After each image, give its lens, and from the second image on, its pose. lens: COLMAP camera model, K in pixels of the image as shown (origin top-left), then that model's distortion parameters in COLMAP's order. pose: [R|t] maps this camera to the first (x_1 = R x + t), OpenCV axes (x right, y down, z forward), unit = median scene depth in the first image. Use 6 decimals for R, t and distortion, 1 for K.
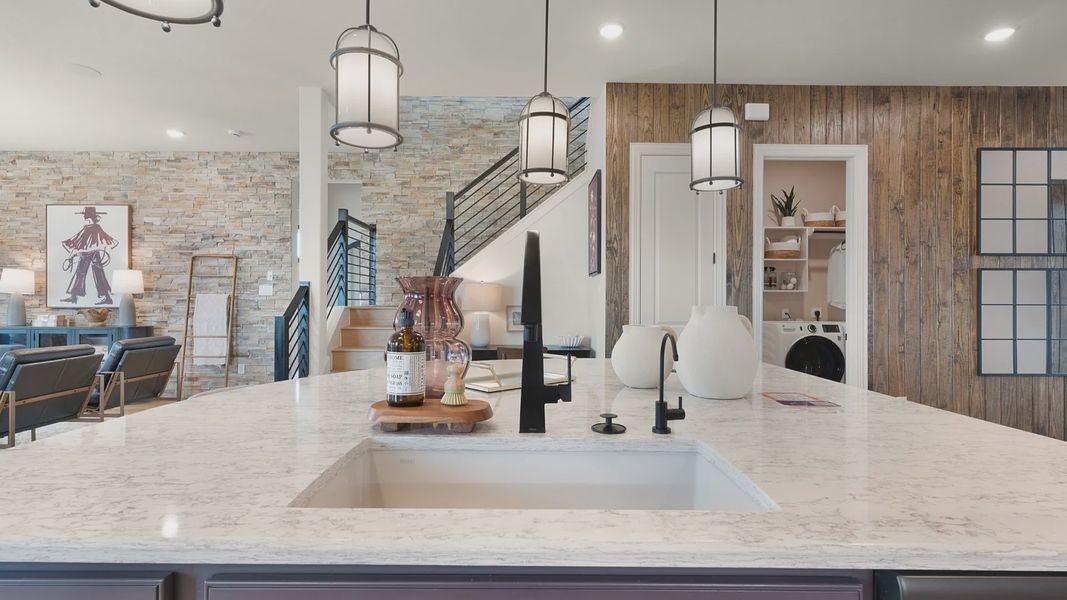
lens RADIAL K [[525.2, 0, 530.3], [0, 525.2, 303.5], [0, 0, 1]] dist [0.002832, -0.000756]
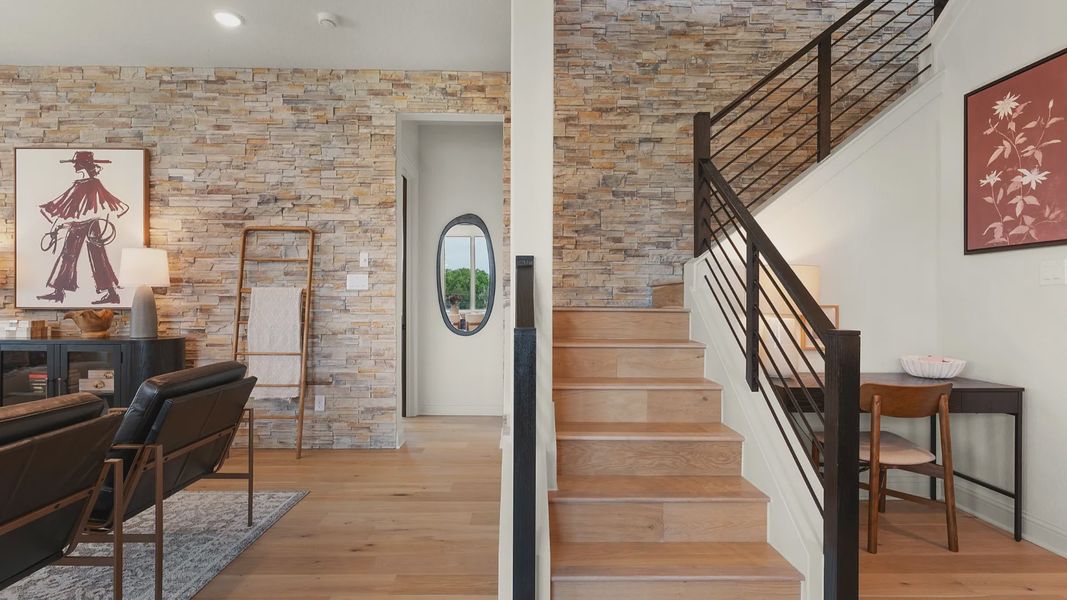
lens RADIAL K [[525.2, 0, 529.6], [0, 525.2, 304.8], [0, 0, 1]] dist [0.002832, -0.000756]
pose [[0.999902, 0.000359, 0.013976, -0.299982], [-0.000362, 1.000000, 0.000187, 0.002936], [-0.013976, -0.000192, 0.999902, 0.347772]]
